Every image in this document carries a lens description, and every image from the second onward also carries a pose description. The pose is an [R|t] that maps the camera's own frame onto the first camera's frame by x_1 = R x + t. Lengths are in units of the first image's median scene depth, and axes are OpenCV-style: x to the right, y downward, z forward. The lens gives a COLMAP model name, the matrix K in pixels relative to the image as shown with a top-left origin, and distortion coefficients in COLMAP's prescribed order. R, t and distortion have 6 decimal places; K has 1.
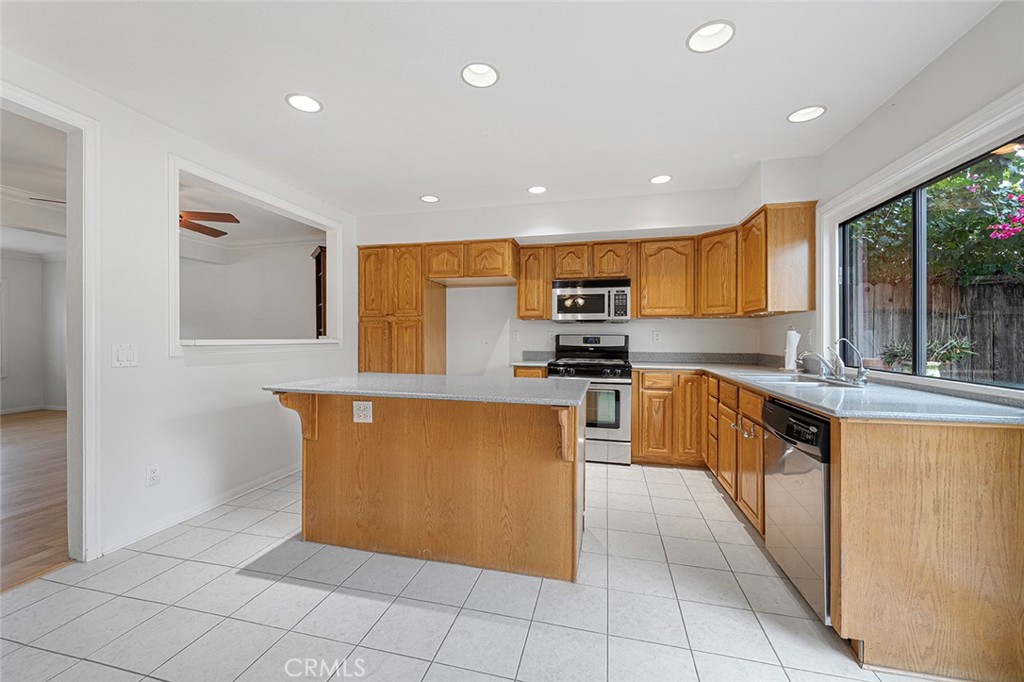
lens RADIAL K [[414.1, 0, 509.3], [0, 414.1, 340.1], [0, 0, 1]] dist [0.001675, 0.000022]
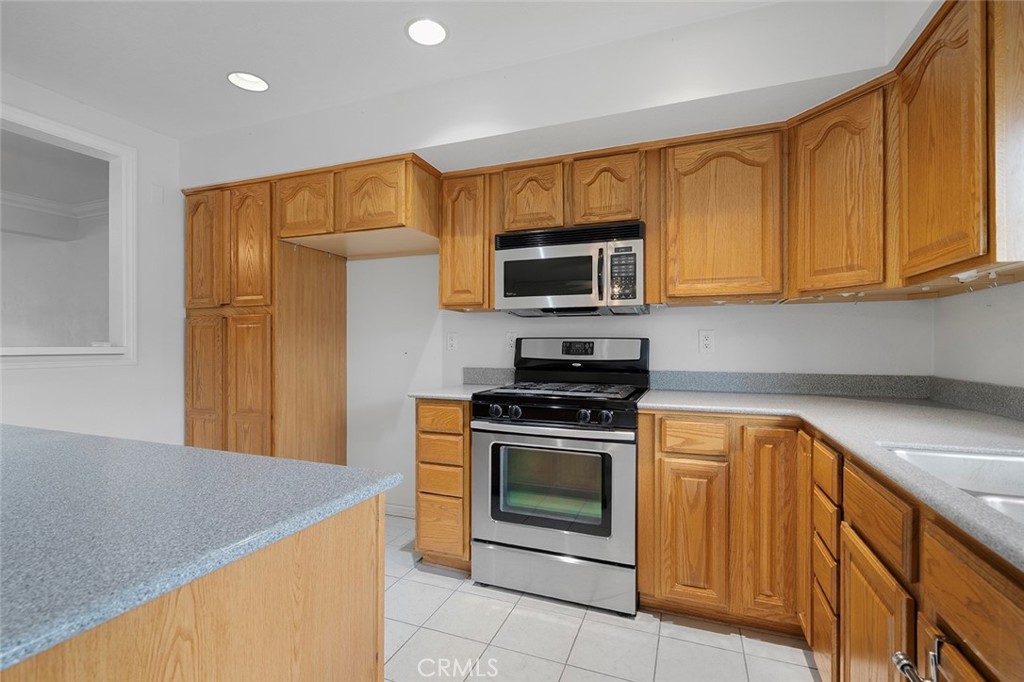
lens RADIAL K [[493.2, 0, 499.1], [0, 493.2, 346.6], [0, 0, 1]] dist [-0.003204, 0.001150]
pose [[0.991260, -0.001374, -0.131918, 0.216259], [0.000775, 0.999989, -0.004593, 0.001357], [0.131923, 0.004451, 0.991250, 0.433651]]
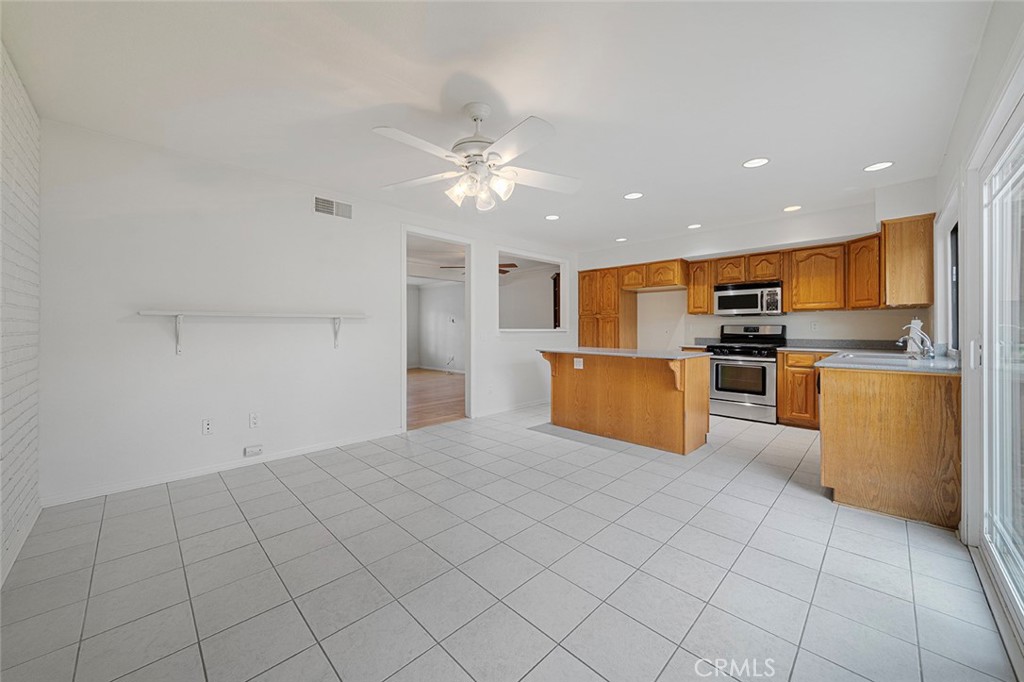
lens RADIAL K [[372.1, 0, 507.8], [0, 372.1, 330.9], [0, 0, 1]] dist [-0.004252, -0.000250]
pose [[0.854550, -0.001151, -0.519368, 0.179824], [-0.001129, 0.999991, -0.004073, 0.012496], [0.519368, 0.004067, 0.854541, -0.446971]]
